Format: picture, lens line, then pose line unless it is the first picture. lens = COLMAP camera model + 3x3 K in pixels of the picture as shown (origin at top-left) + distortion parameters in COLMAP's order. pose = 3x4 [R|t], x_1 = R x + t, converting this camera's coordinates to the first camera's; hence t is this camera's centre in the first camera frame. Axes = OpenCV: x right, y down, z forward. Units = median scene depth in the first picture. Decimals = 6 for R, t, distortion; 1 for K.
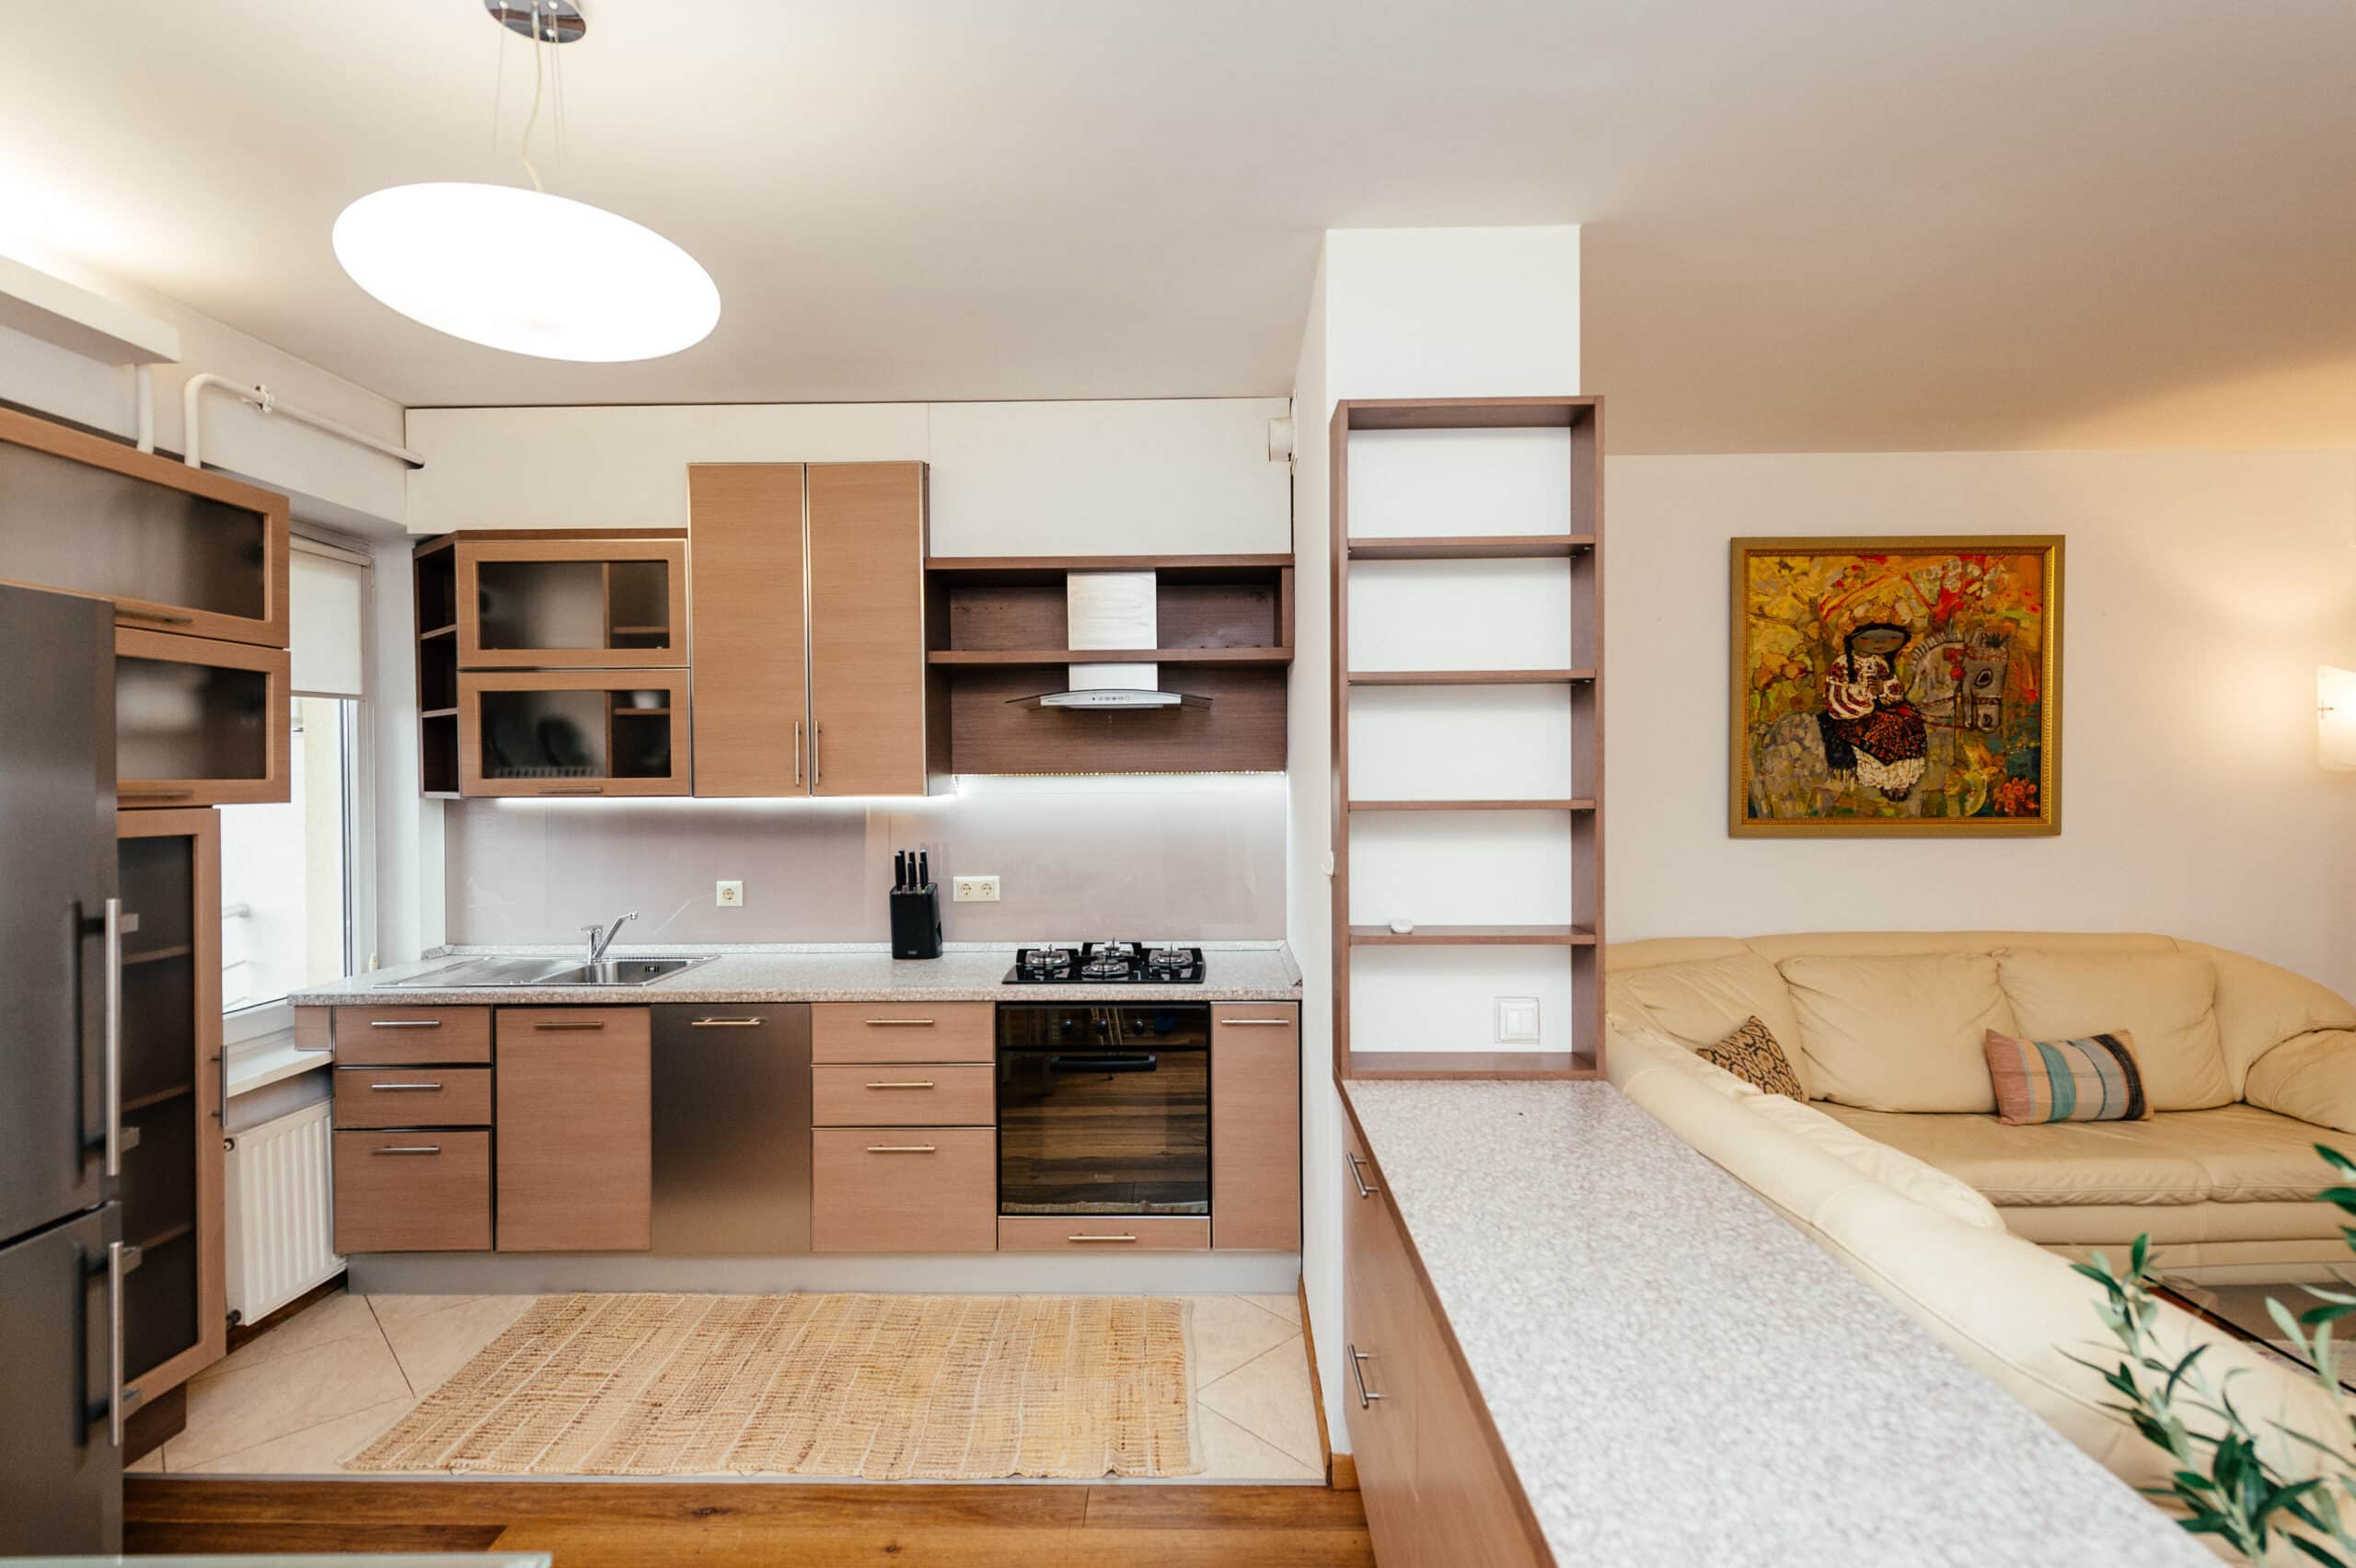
lens RADIAL K [[1099.9, 0, 1178.0], [0, 1099.9, 784.0], [0, 0, 1]] dist [0.017243, -0.010649]
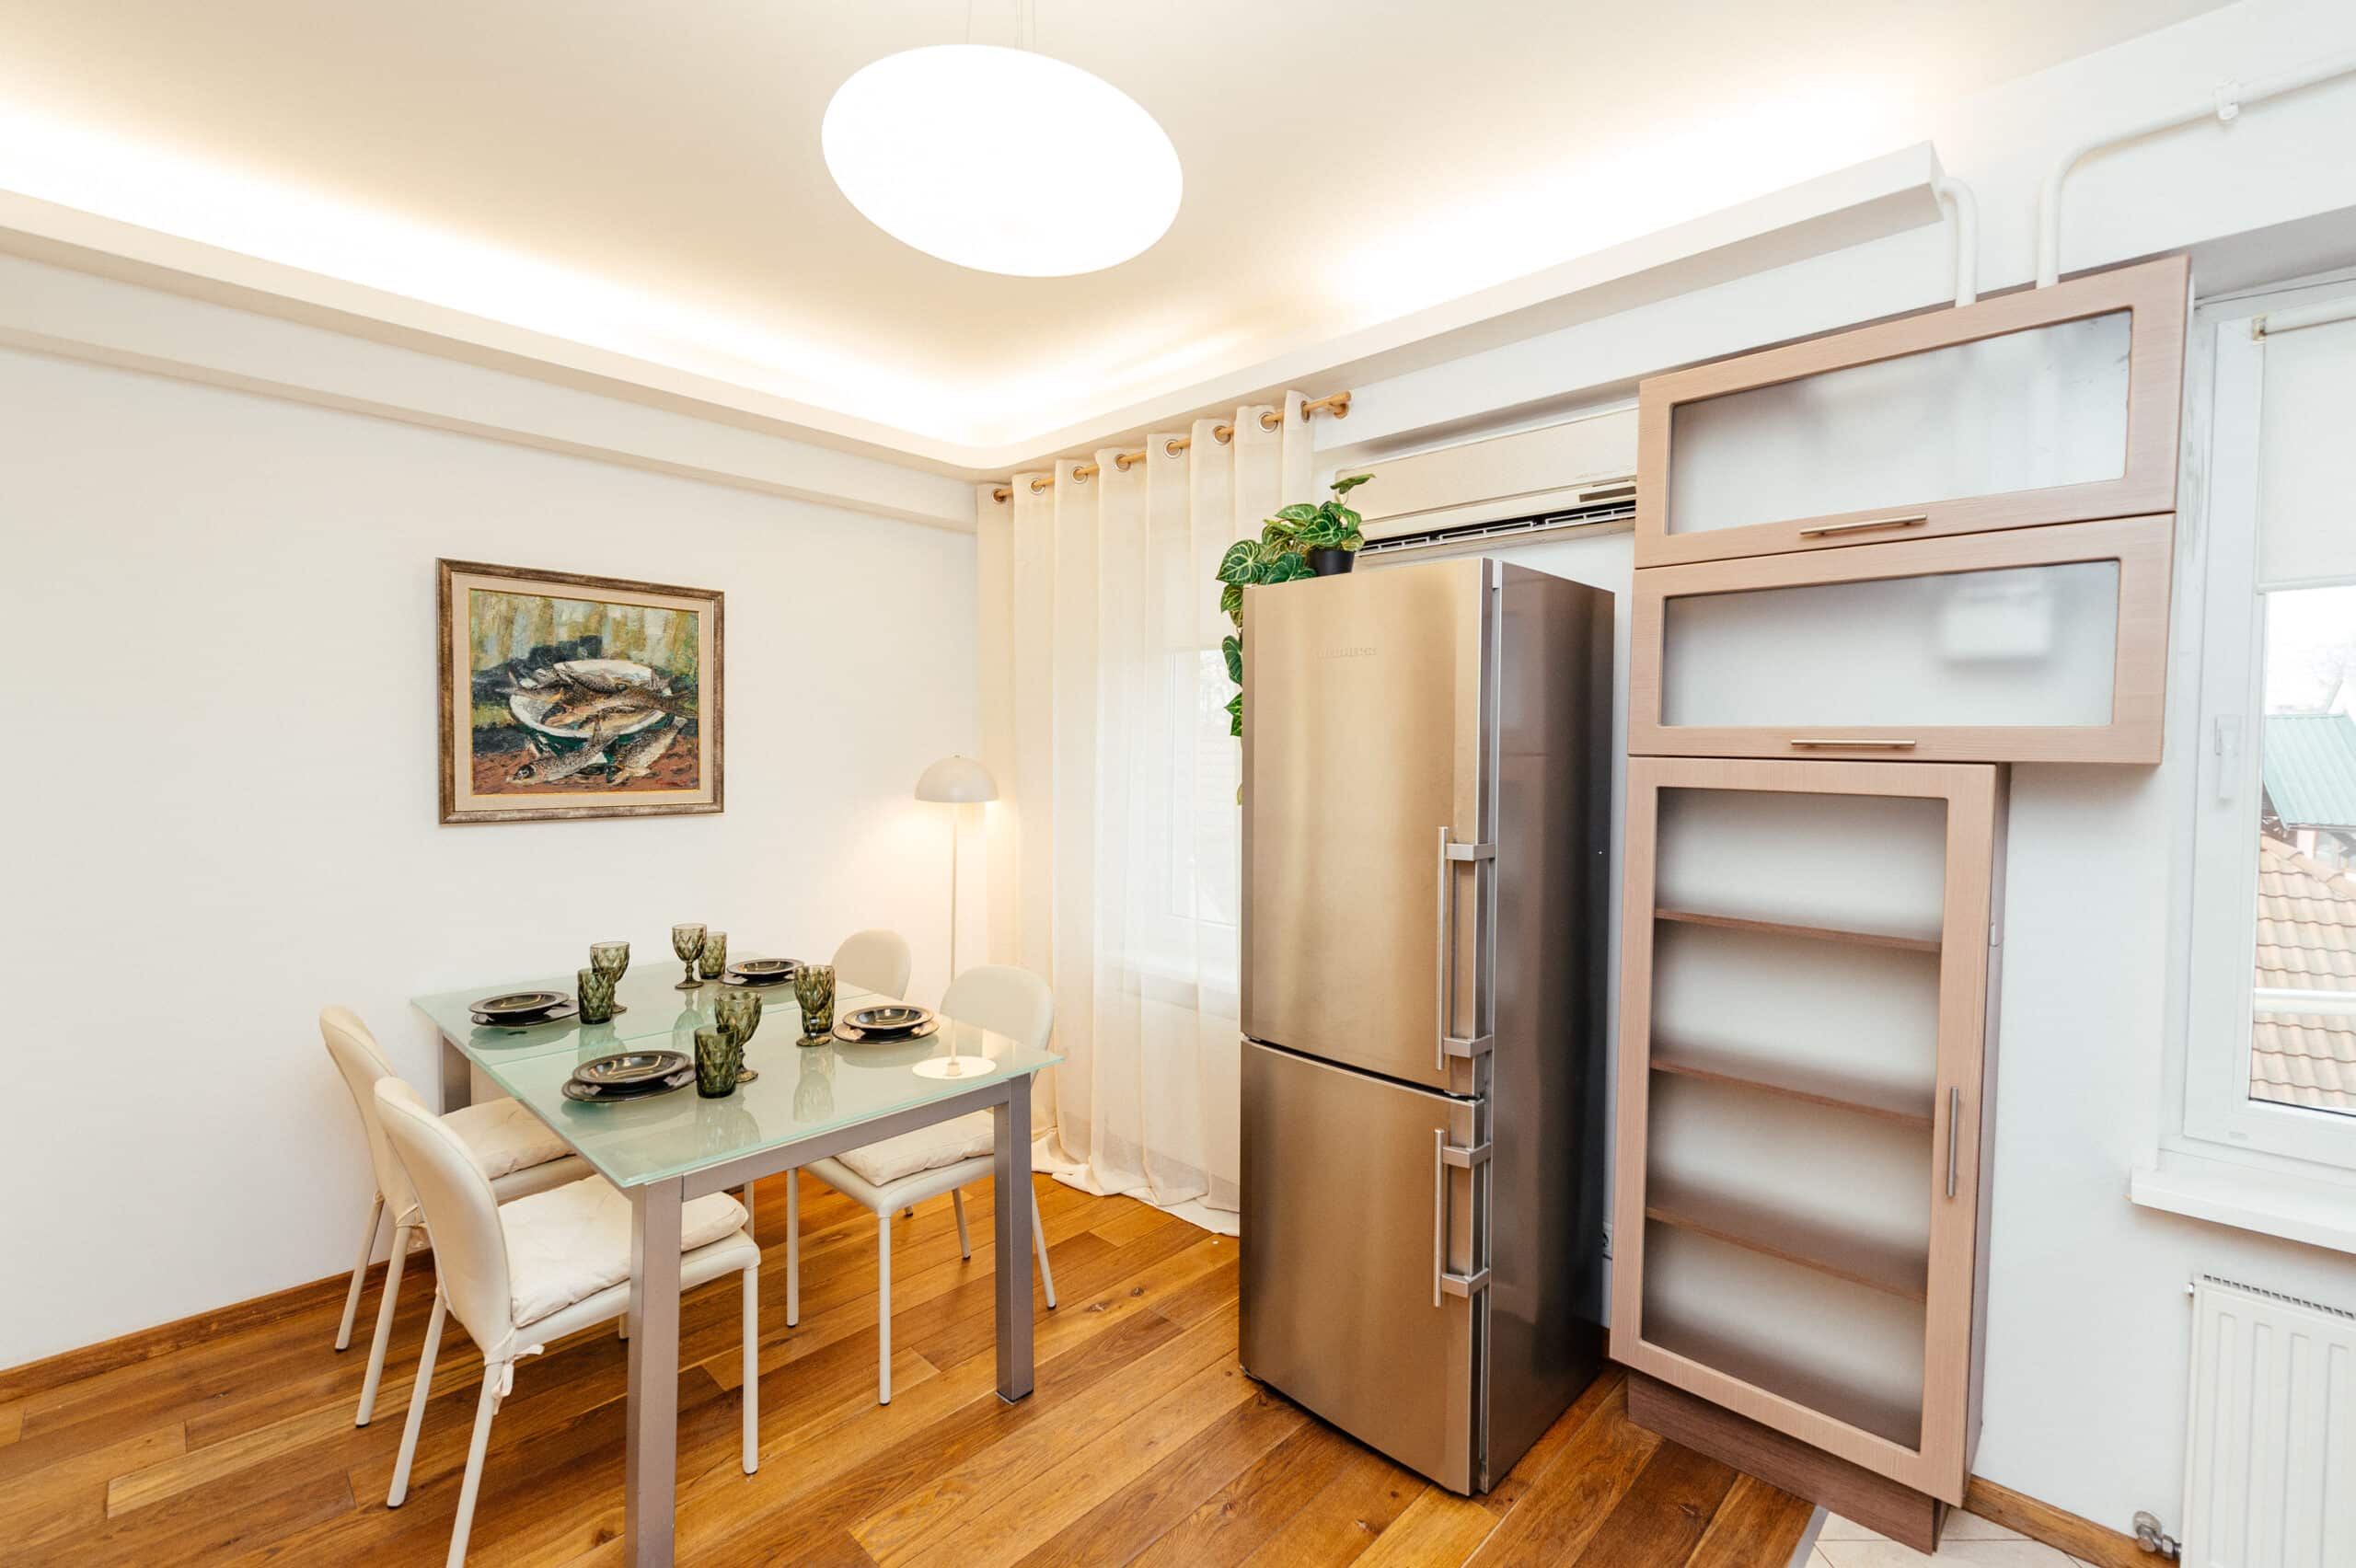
lens RADIAL K [[1008.0, 0, 1178.0], [0, 1008.0, 784.0], [0, 0, 1]] dist [0.009201, -0.000599]
pose [[-0.686003, 0.024945, -0.727171, -0.014158], [-0.016260, 0.998637, 0.049597, 0.005804], [0.727417, 0.045847, -0.684662, 0.696377]]
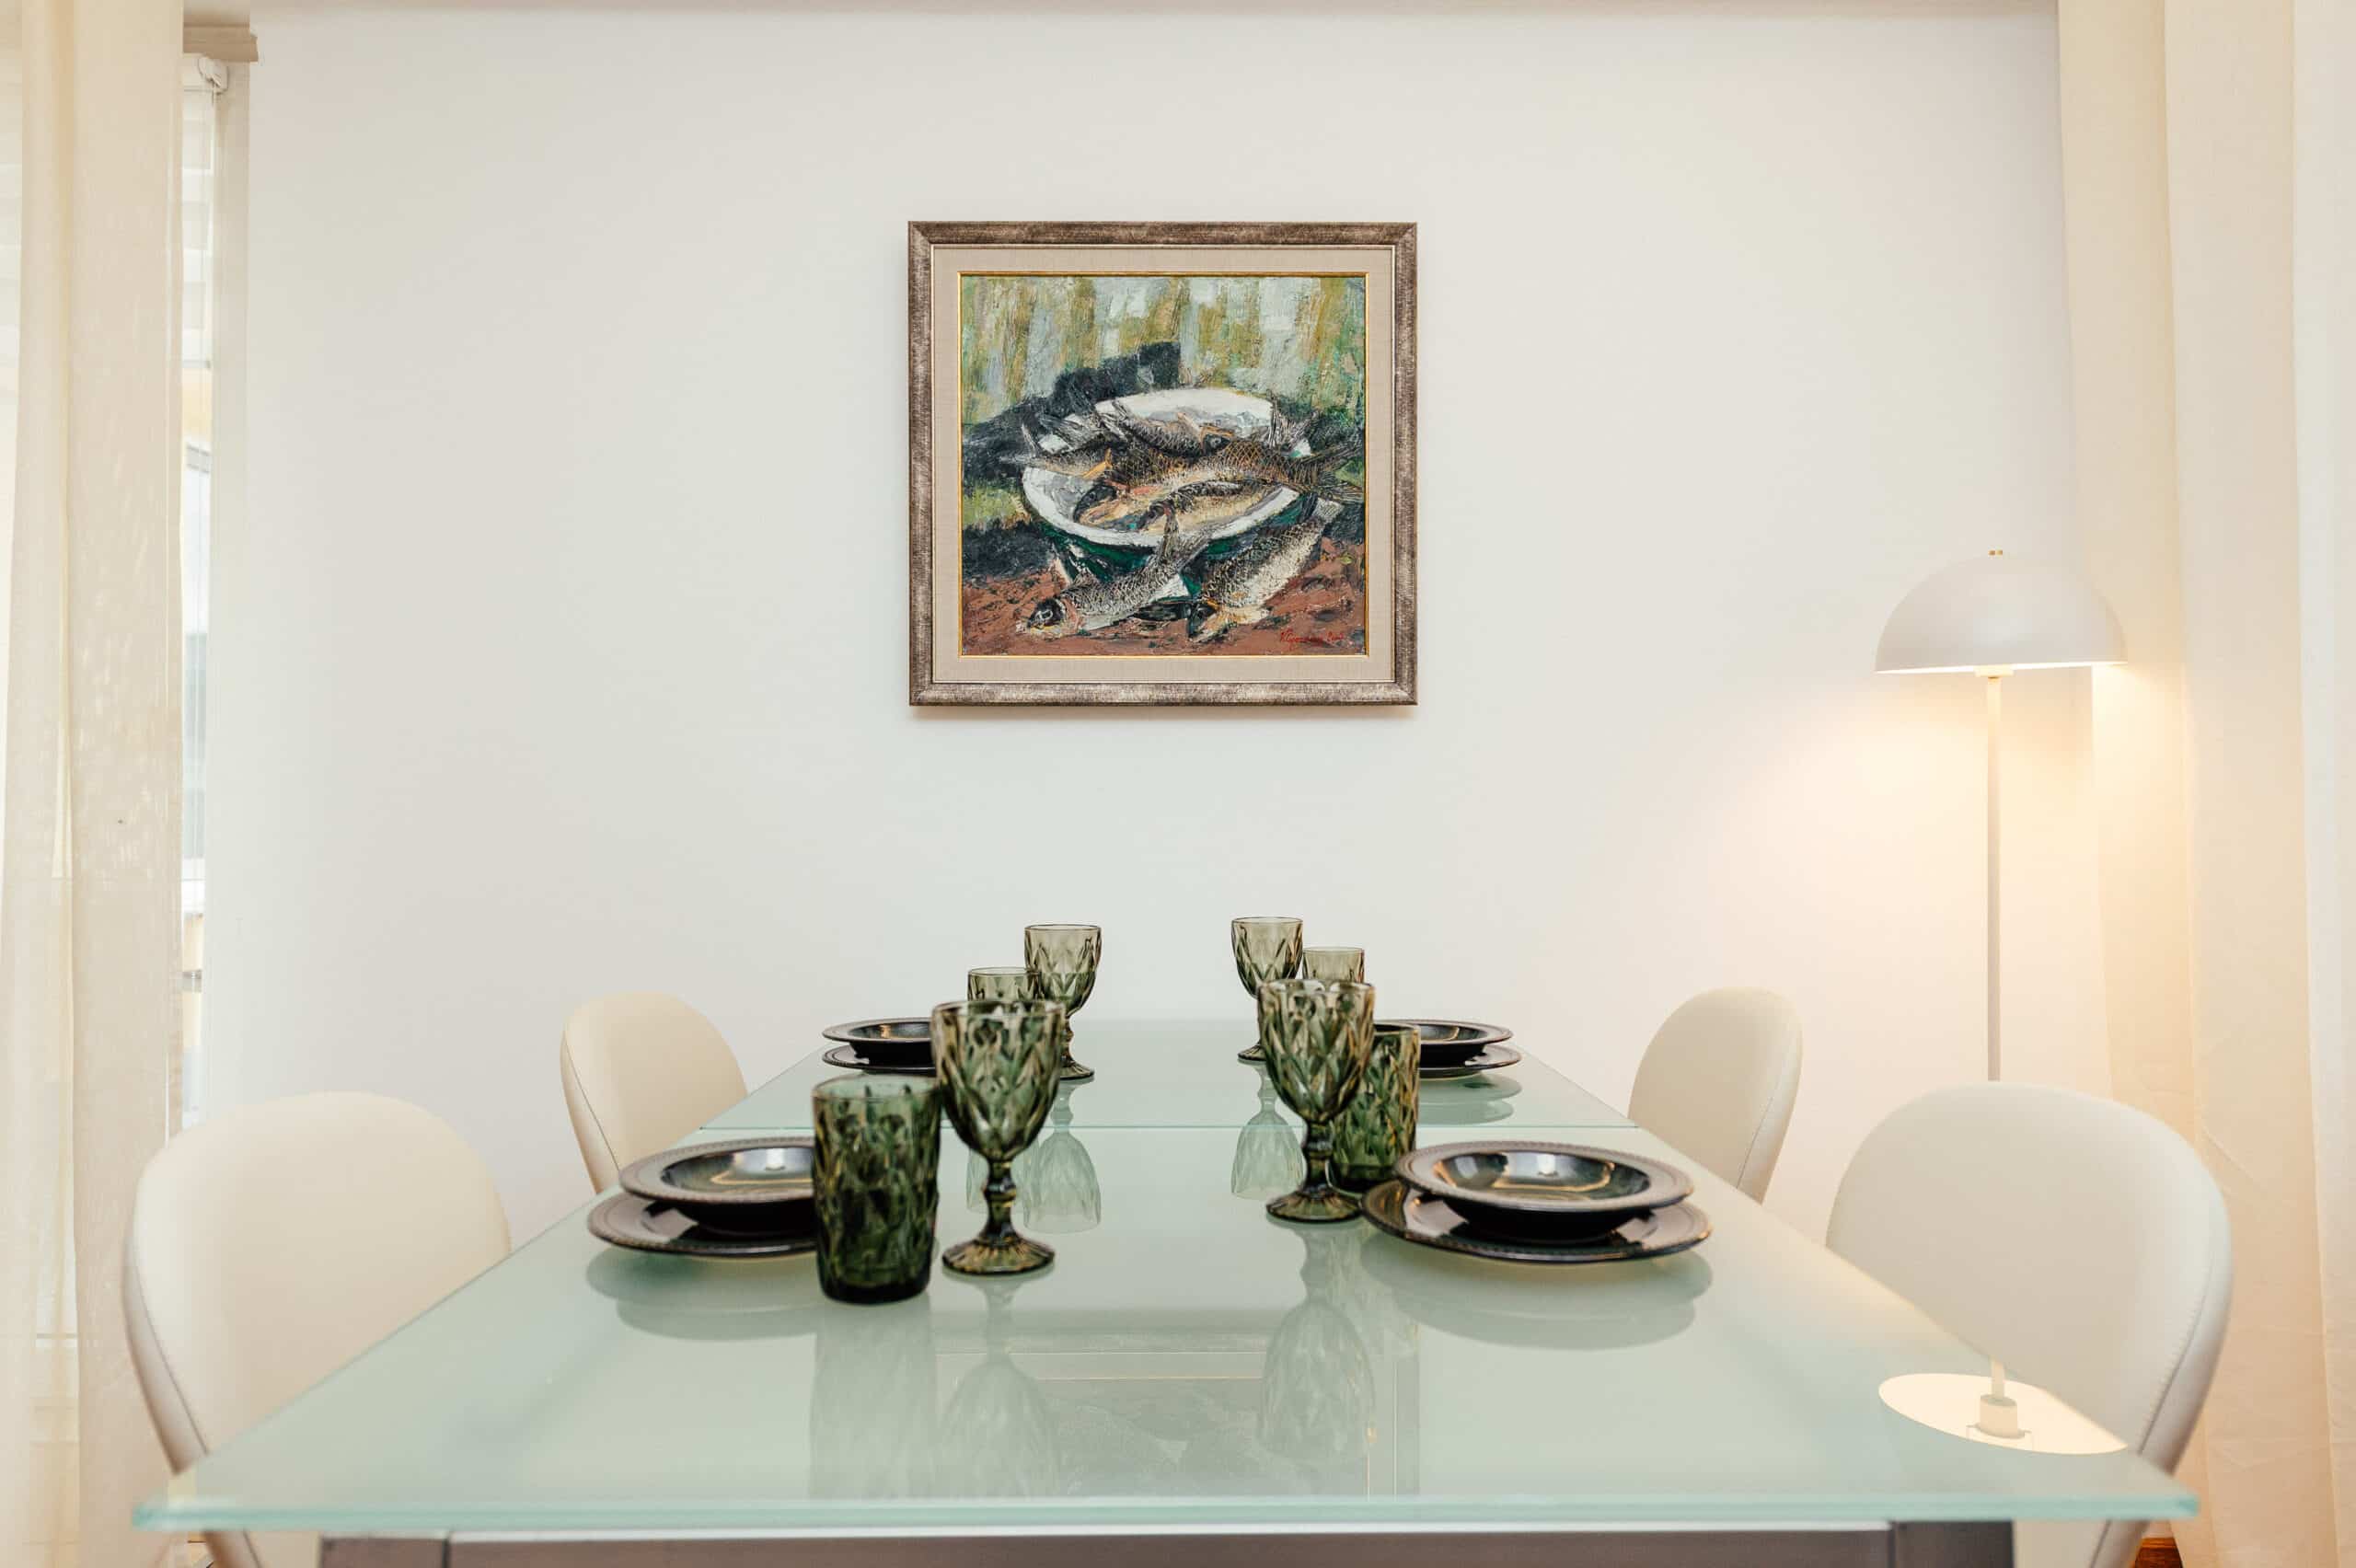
lens RADIAL K [[1580.0, 0, 1178.0], [0, 1580.0, 784.0], [0, 0, 1]] dist [0.040373, 0.000458]
pose [[-0.999779, 0.007078, -0.019777, -0.256878], [0.007202, 0.999955, -0.006228, 0.108457], [0.019732, -0.006369, -0.999785, 0.453099]]
